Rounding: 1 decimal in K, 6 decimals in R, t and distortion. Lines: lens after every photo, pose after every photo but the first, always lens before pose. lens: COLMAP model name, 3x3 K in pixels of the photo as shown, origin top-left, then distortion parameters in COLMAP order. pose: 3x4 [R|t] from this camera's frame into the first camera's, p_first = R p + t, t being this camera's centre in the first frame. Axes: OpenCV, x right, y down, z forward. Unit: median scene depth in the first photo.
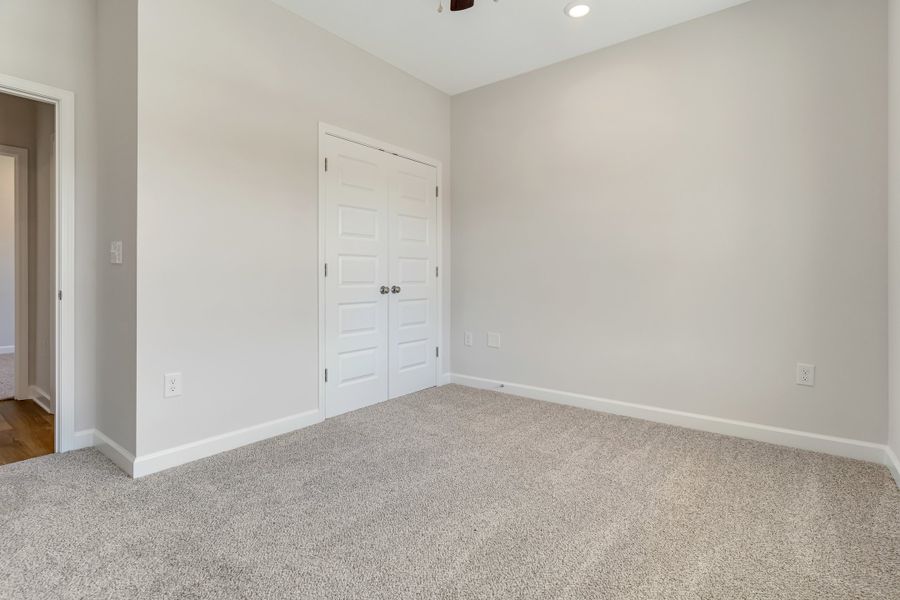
lens RADIAL K [[434.6, 0, 450.8], [0, 434.6, 288.6], [0, 0, 1]] dist [-0.000001, -0.000151]
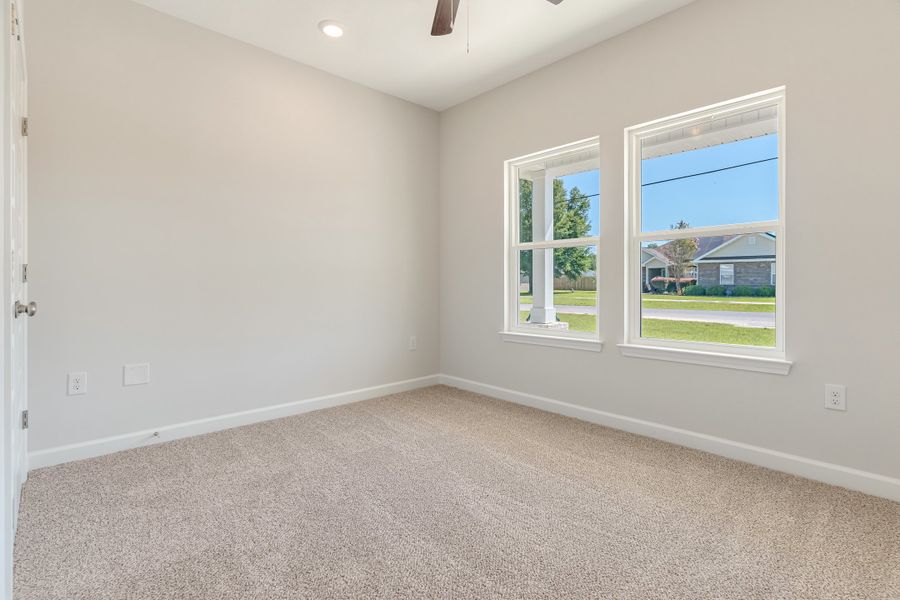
lens RADIAL K [[434.6, 0, 450.8], [0, 434.6, 288.6], [0, 0, 1]] dist [-0.000001, -0.000151]
pose [[0.162632, -0.014644, 0.986578, -0.592192], [0.027969, 0.999556, 0.010226, -0.010792], [-0.986290, 0.025930, 0.162970, 0.474773]]
